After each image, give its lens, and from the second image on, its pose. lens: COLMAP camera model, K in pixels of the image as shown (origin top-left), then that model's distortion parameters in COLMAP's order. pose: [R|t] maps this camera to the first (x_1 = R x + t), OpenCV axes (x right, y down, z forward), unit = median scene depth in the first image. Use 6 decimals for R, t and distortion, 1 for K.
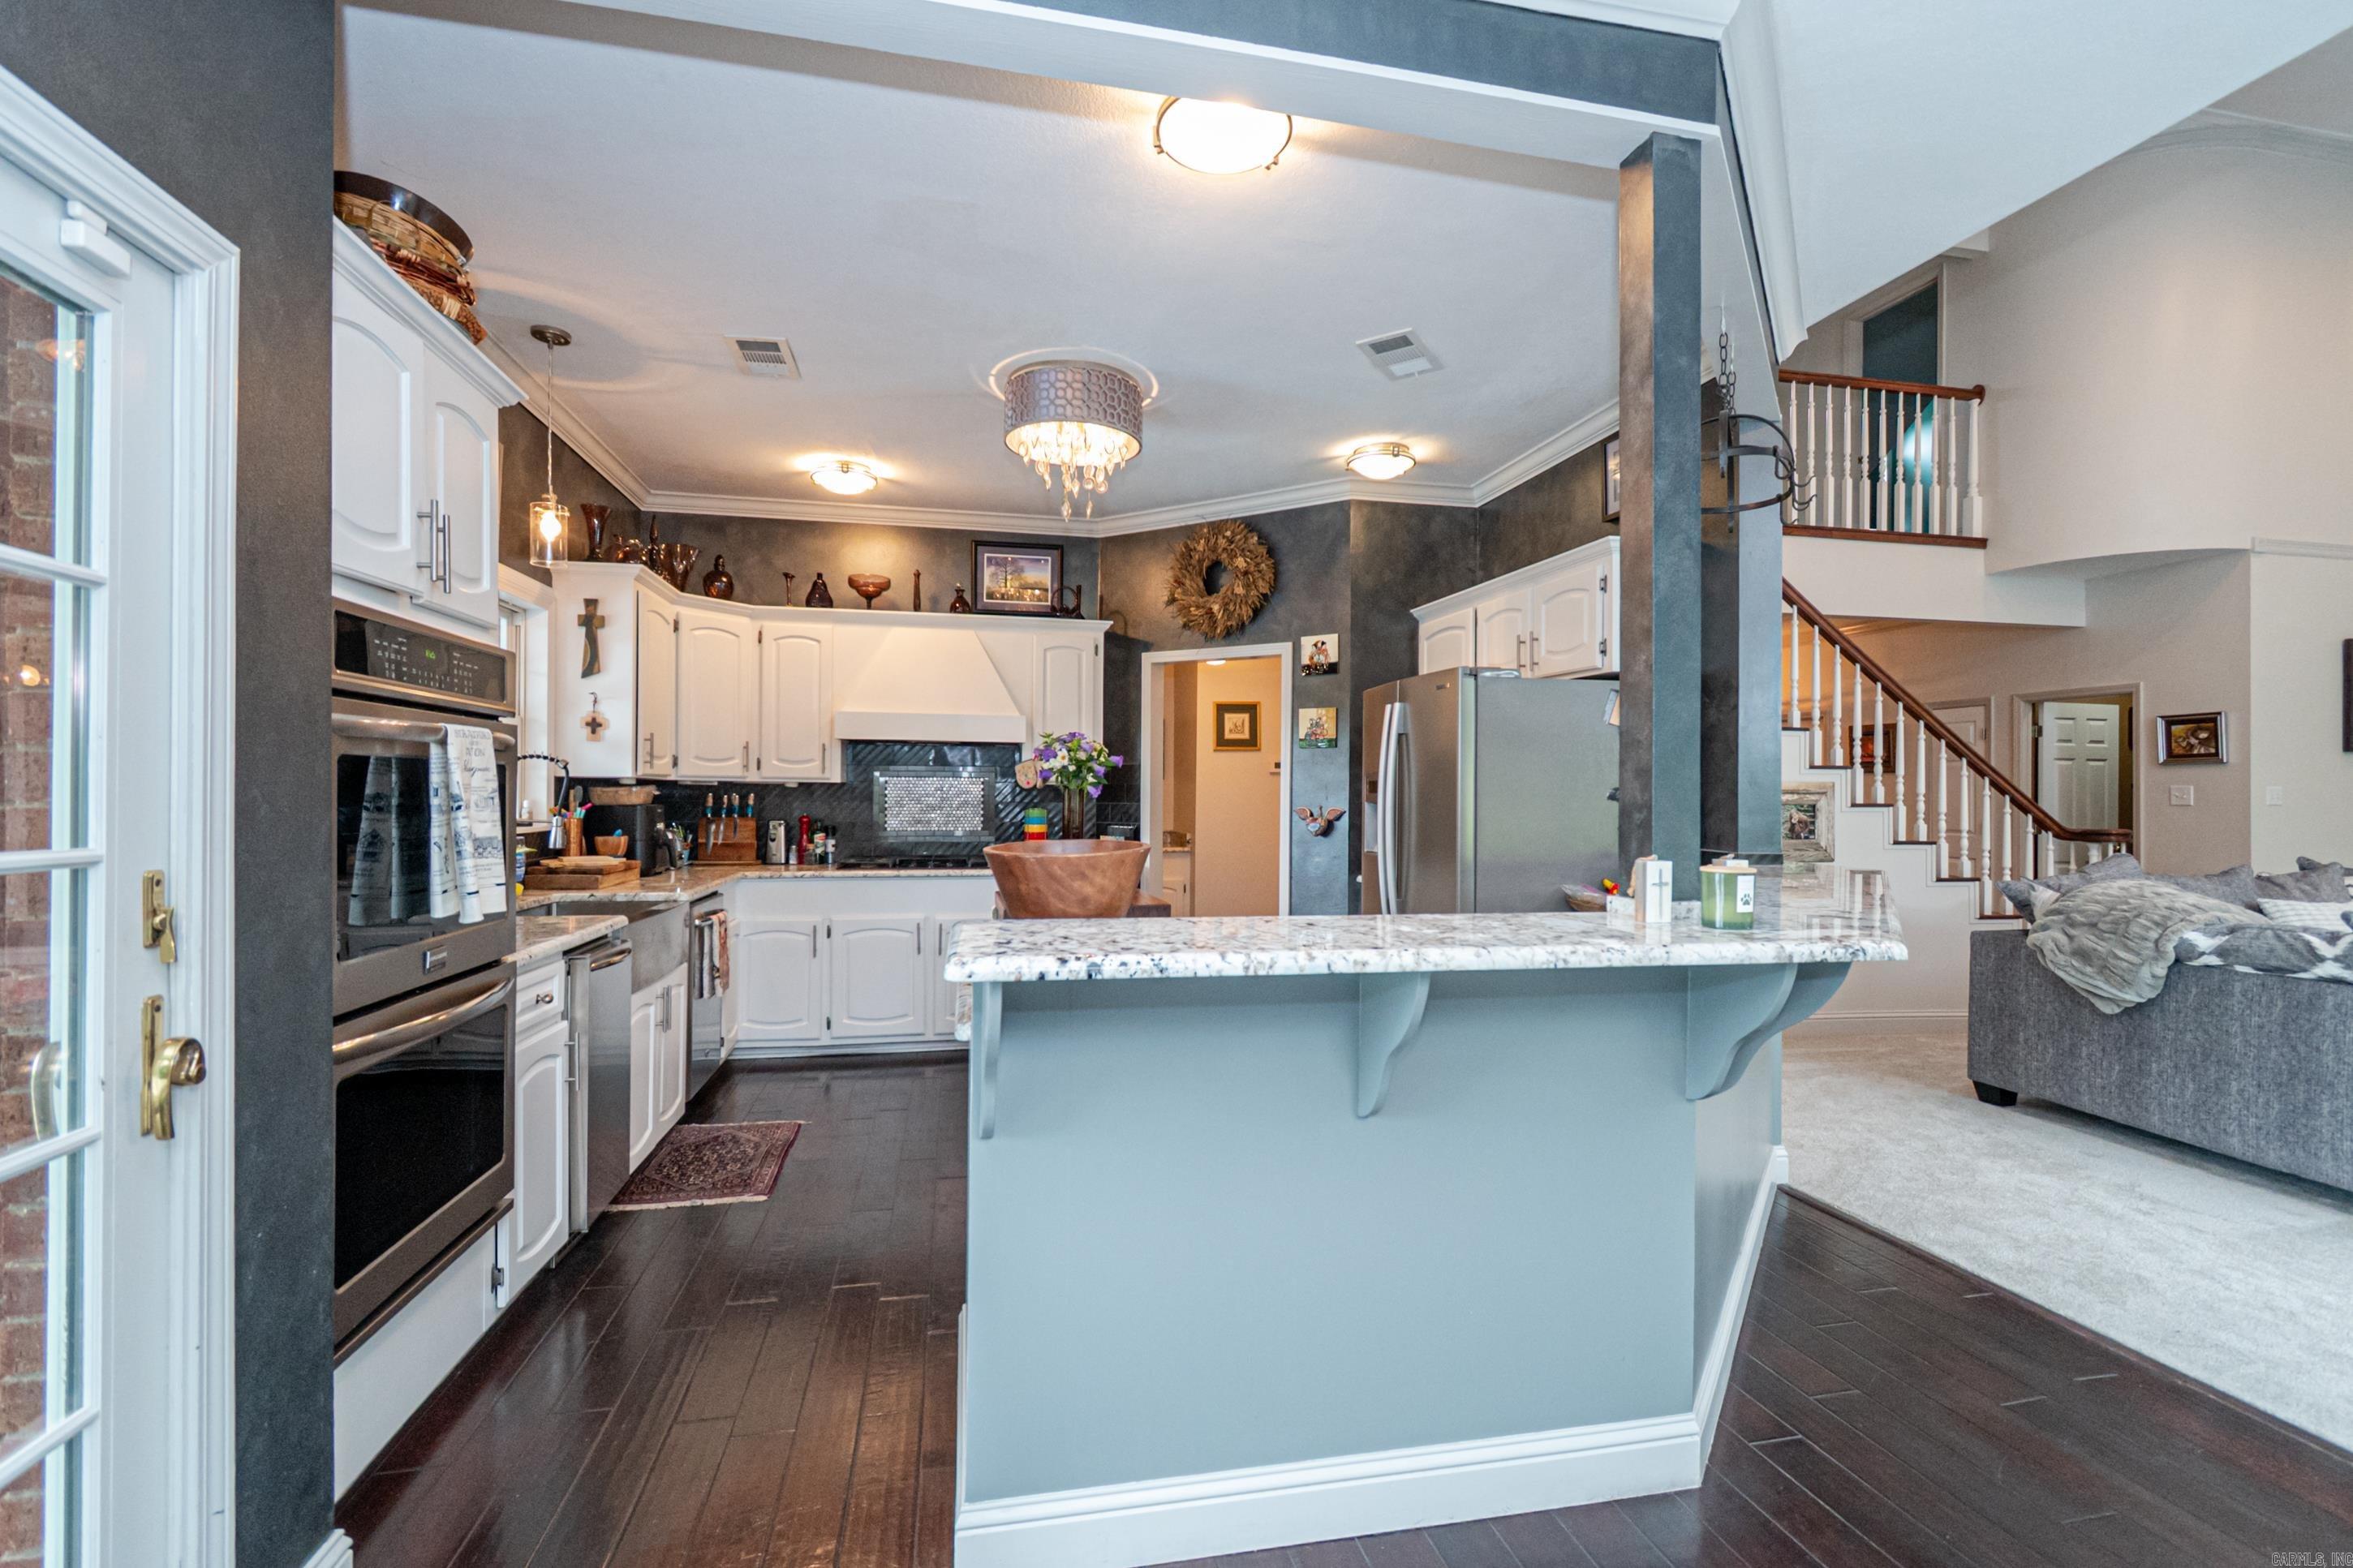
lens RADIAL K [[1047.6, 0, 1181.4], [0, 1047.6, 783.8], [0, 0, 1]] dist [0.003526, 0.000104]
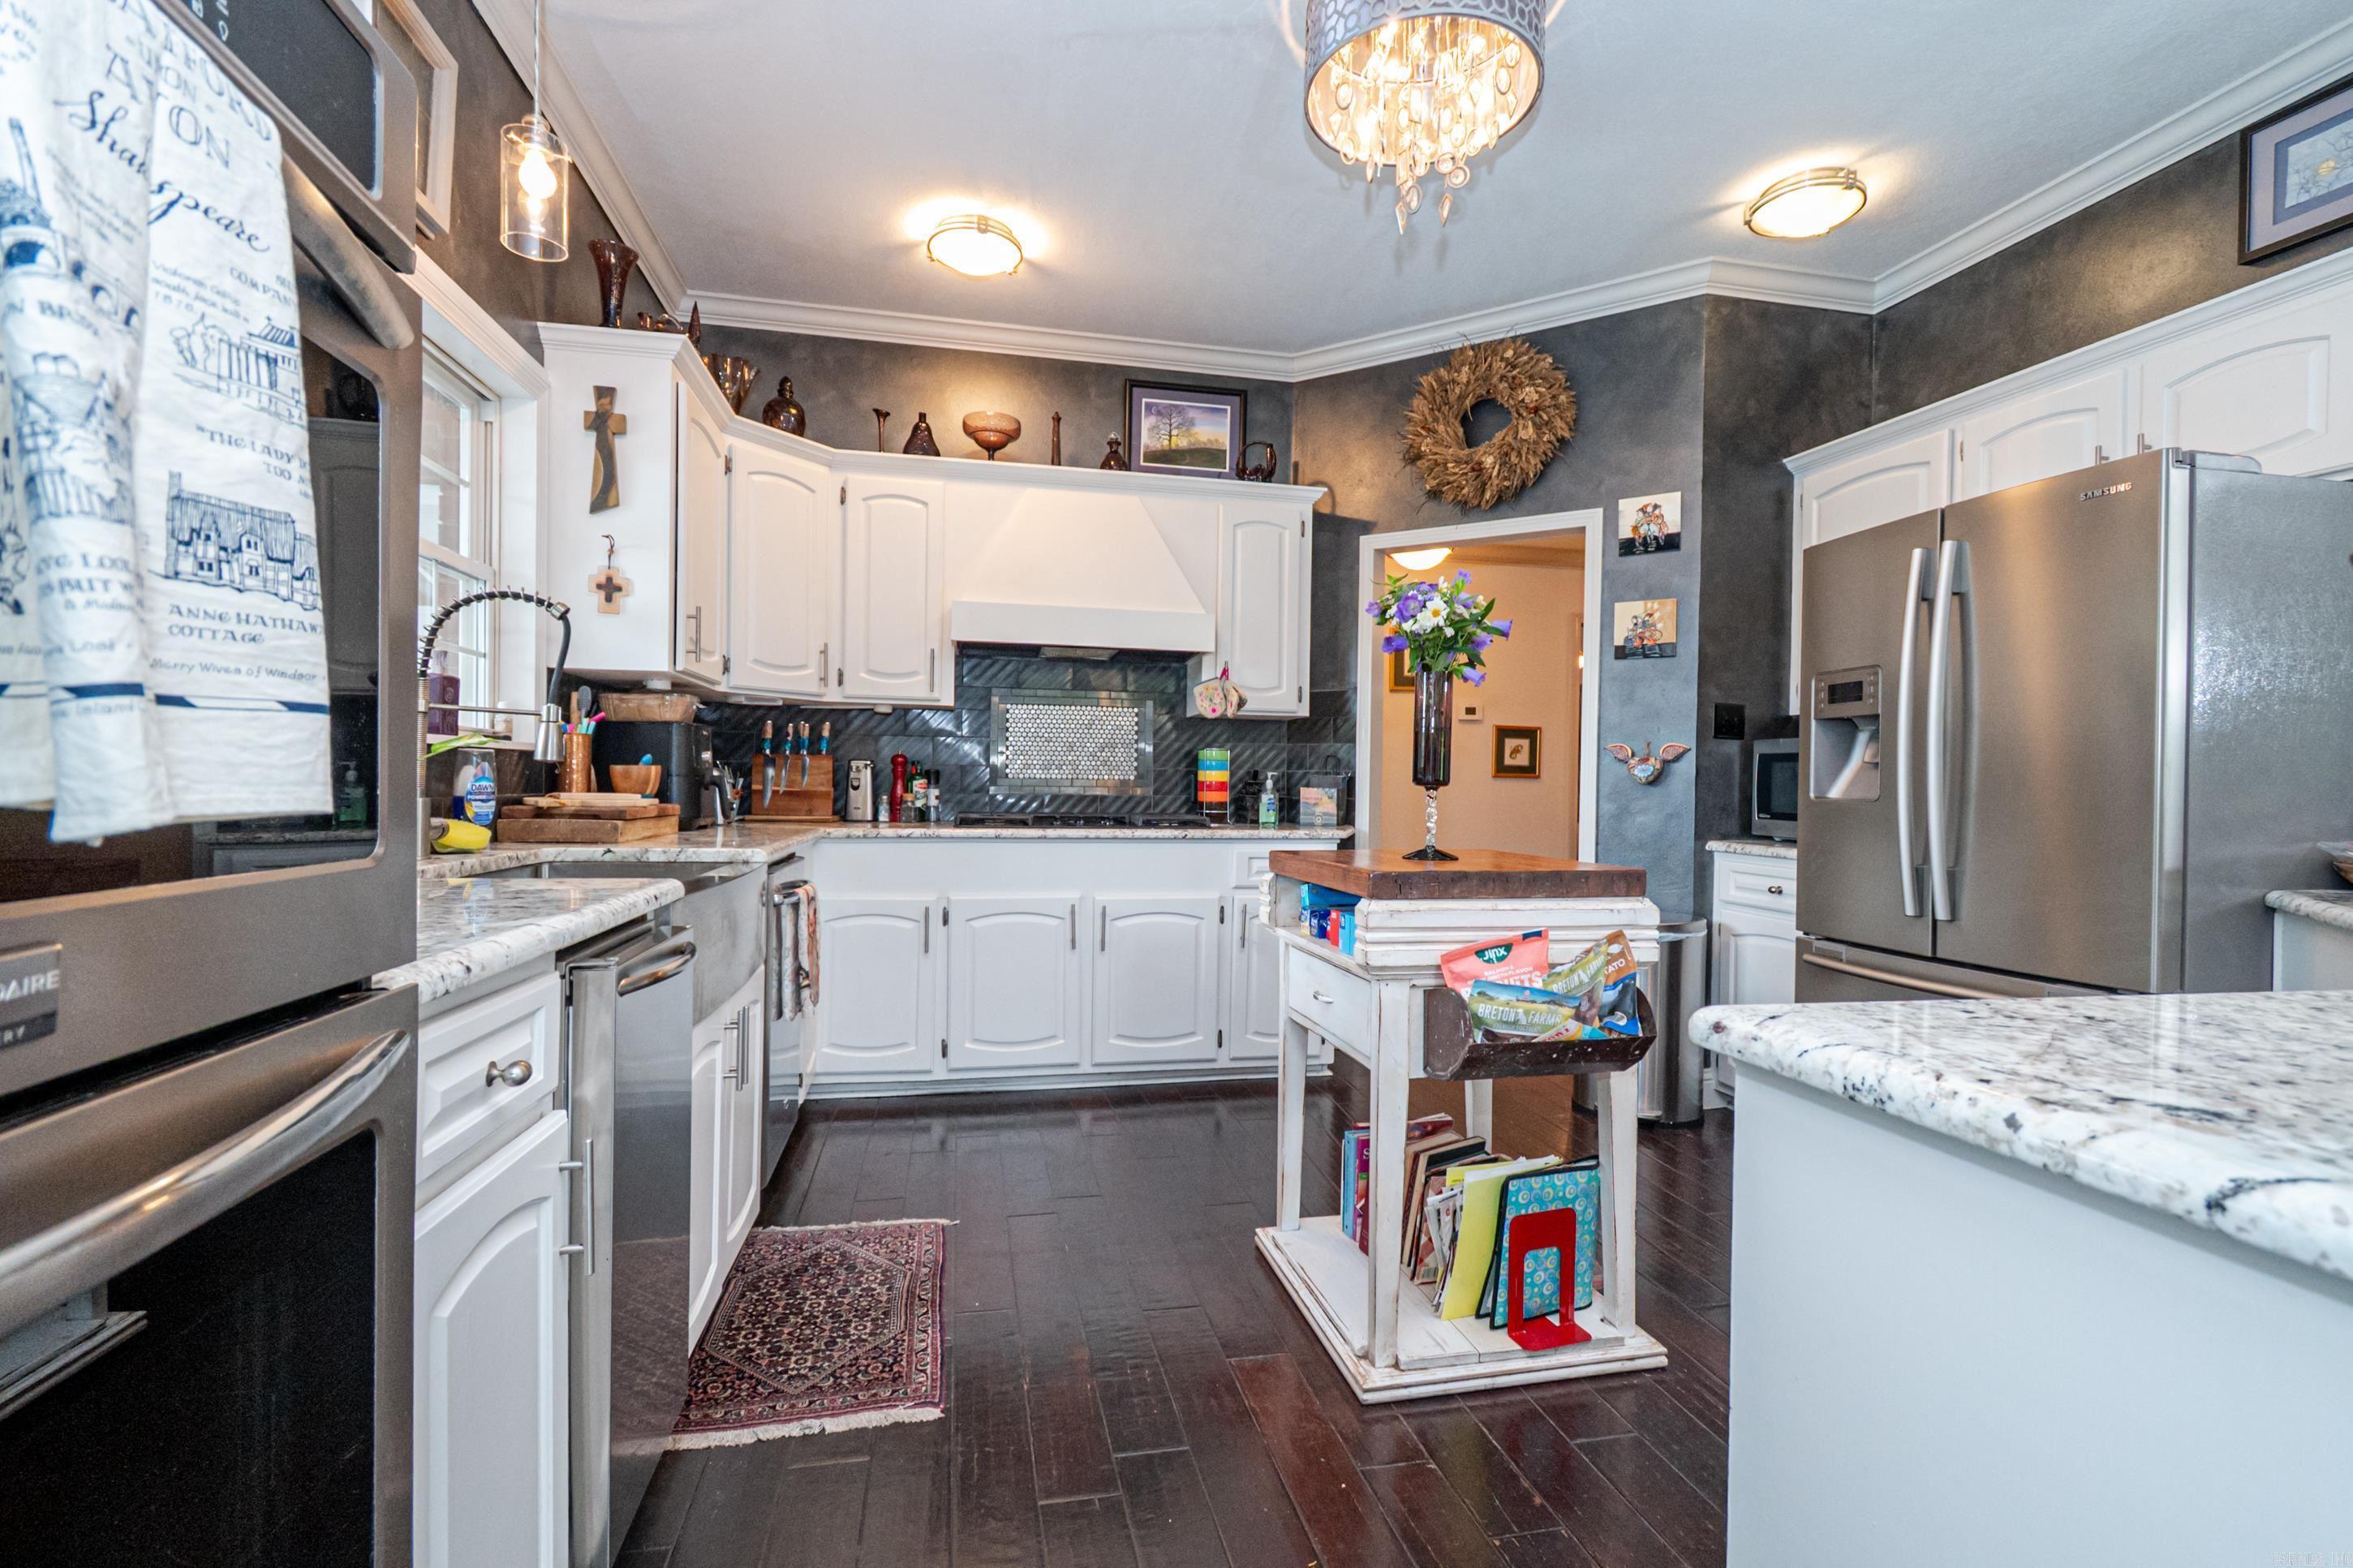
lens RADIAL K [[1047.6, 0, 1180.2], [0, 1047.6, 784.4], [0, 0, 1]] dist [0.003526, 0.000104]
pose [[0.999974, 0.007166, -0.001264, -0.179623], [-0.007154, 0.999930, 0.009420, 0.046091], [0.001331, -0.009410, 0.999955, 0.307598]]
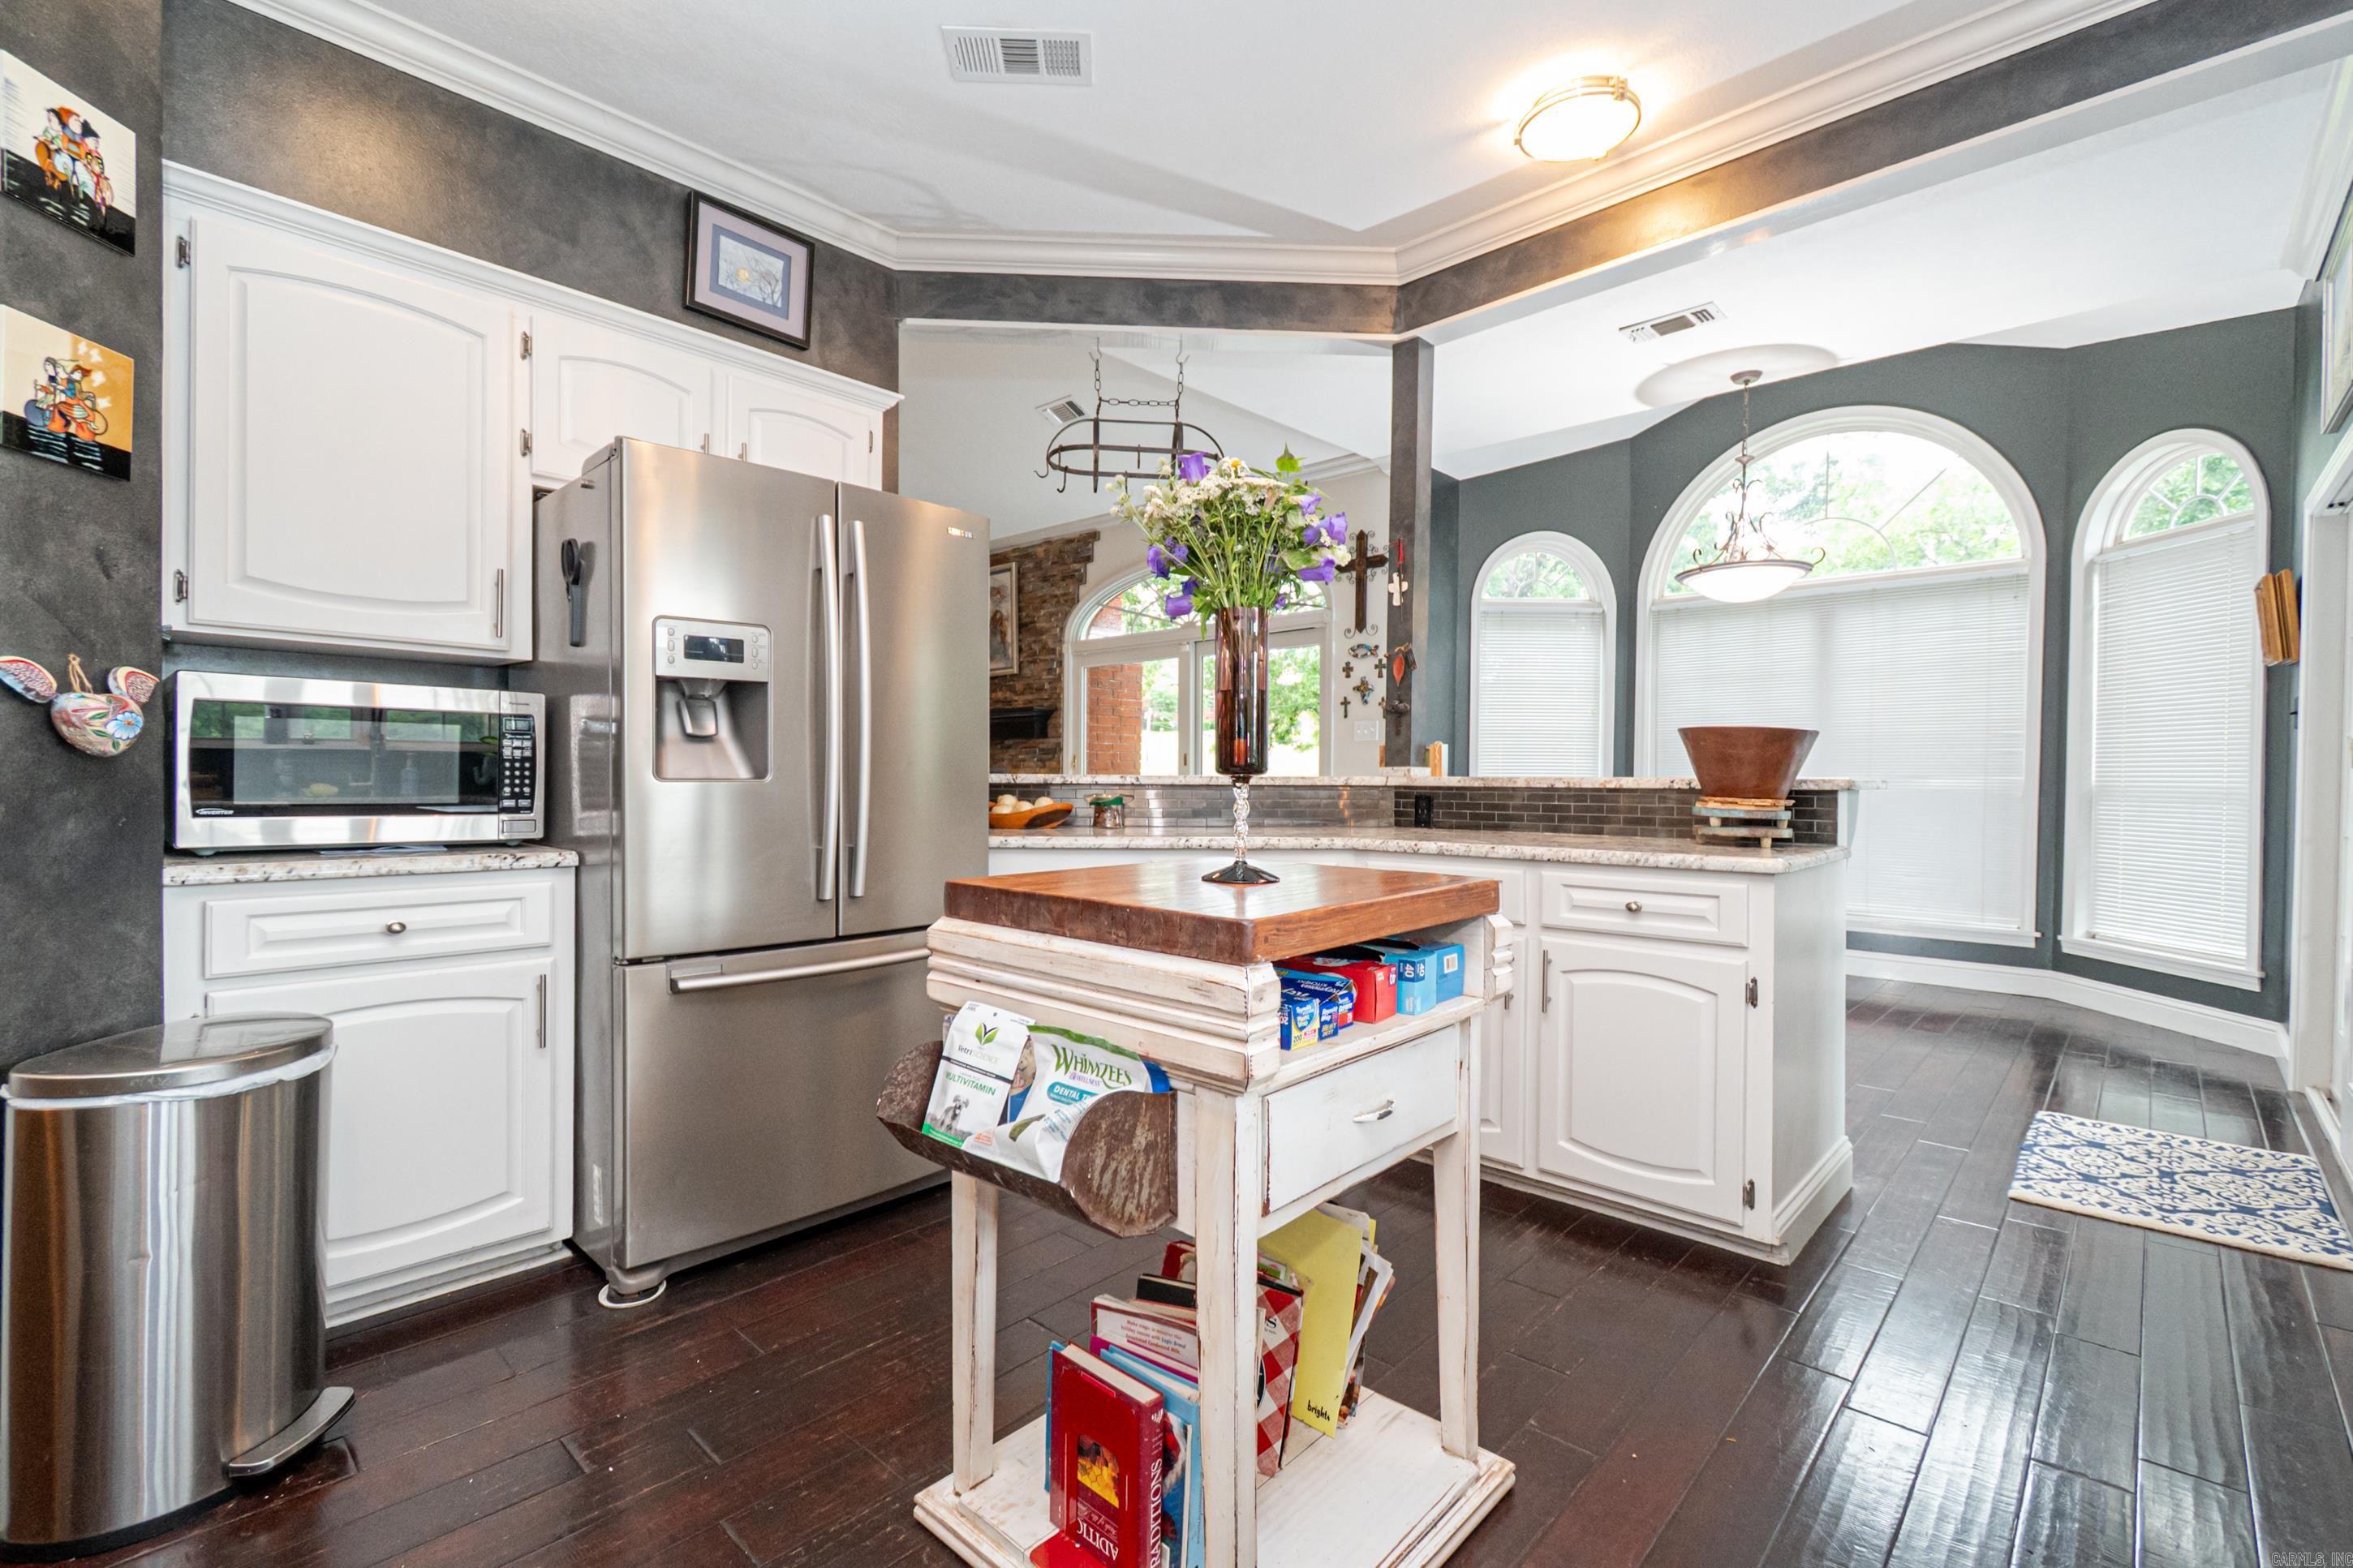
lens RADIAL K [[1047.6, 0, 1190.9], [0, 1047.6, 788.9], [0, 0, 1]] dist [0.003526, 0.000104]
pose [[-0.575815, -0.020997, 0.817310, -0.312841], [-0.013428, 0.999778, 0.016225, 0.050703], [-0.817469, -0.001632, -0.575970, 0.929598]]
